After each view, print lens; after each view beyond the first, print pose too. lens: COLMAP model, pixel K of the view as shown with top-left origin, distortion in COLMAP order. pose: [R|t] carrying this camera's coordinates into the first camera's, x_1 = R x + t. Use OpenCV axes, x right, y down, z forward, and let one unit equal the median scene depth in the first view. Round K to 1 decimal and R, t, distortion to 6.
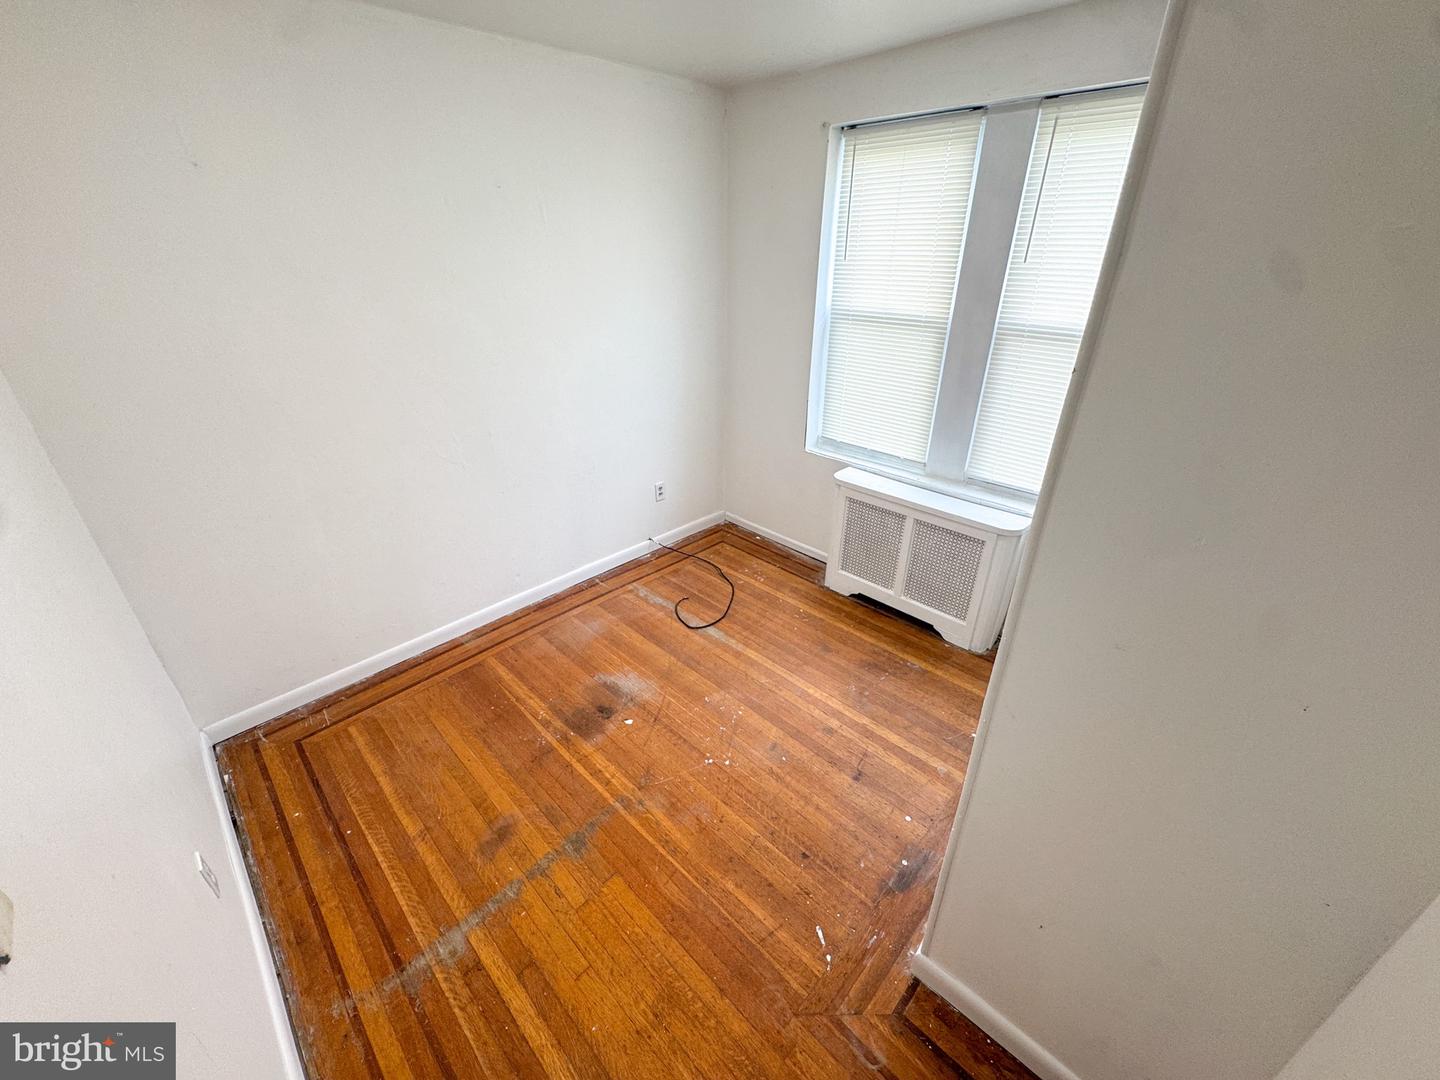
lens RADIAL K [[574.0, 0, 720.0], [0, 574.0, 537.3], [0, 0, 1]] dist [-0.002668, -0.000080]
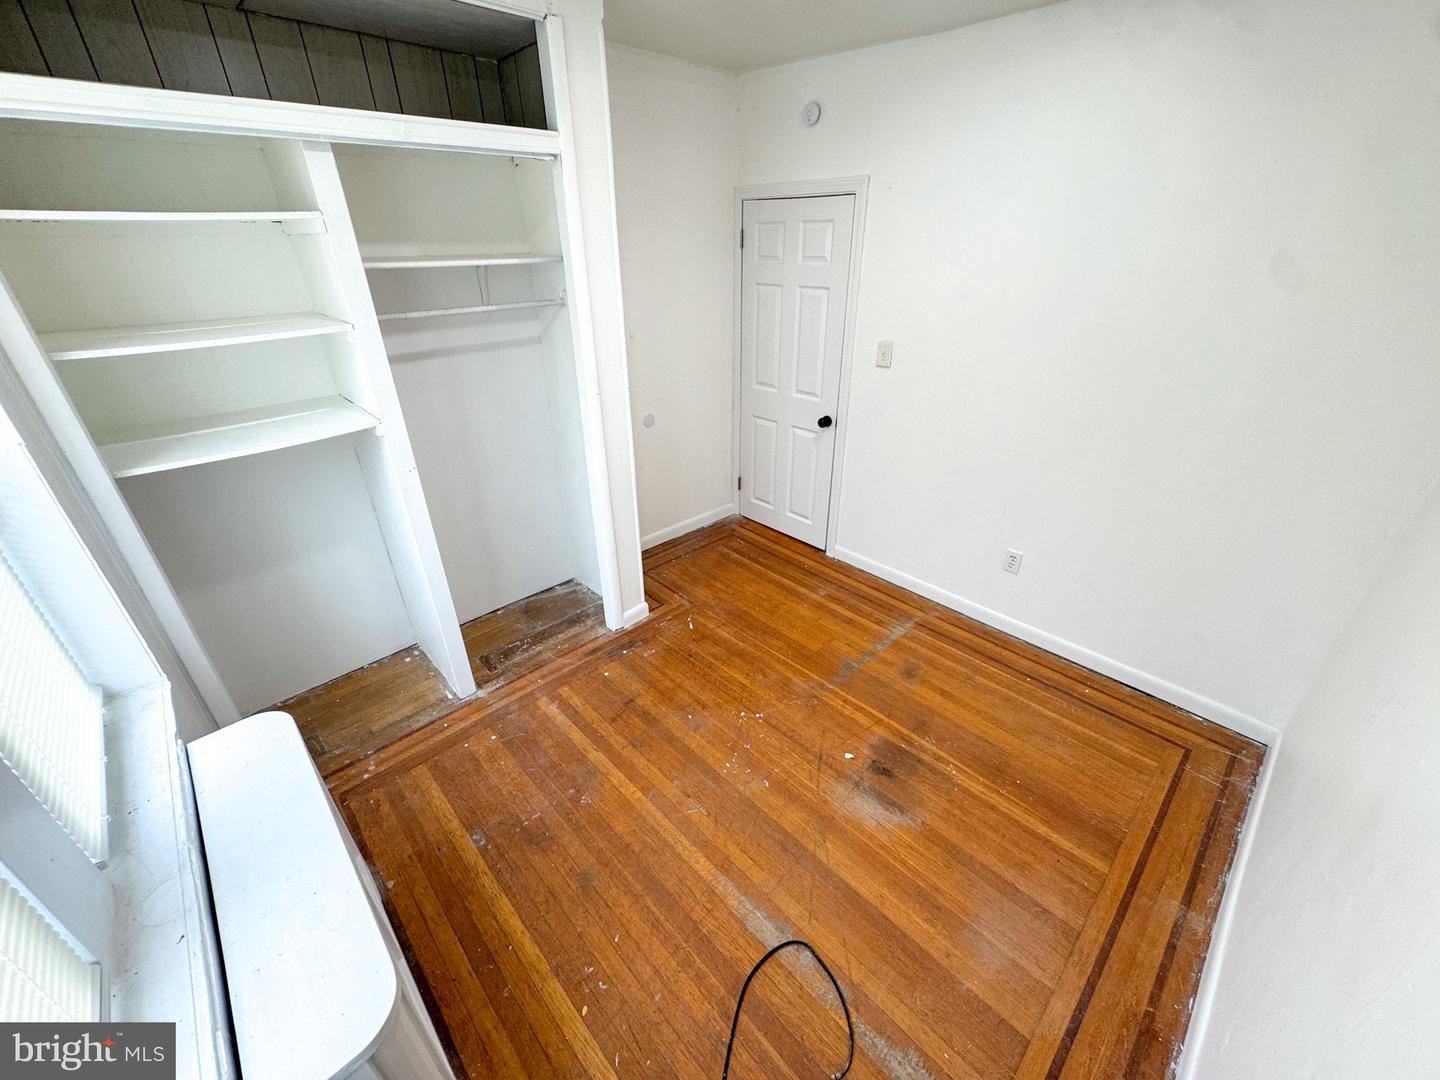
lens RADIAL K [[574.0, 0, 719.8], [0, 574.0, 540.7], [0, 0, 1]] dist [-0.002668, -0.000080]
pose [[-0.999498, -0.003801, 0.031439, 0.021285], [0.023459, 0.578003, 0.815698, -0.636240], [-0.021273, 0.816026, -0.577624, 1.255315]]
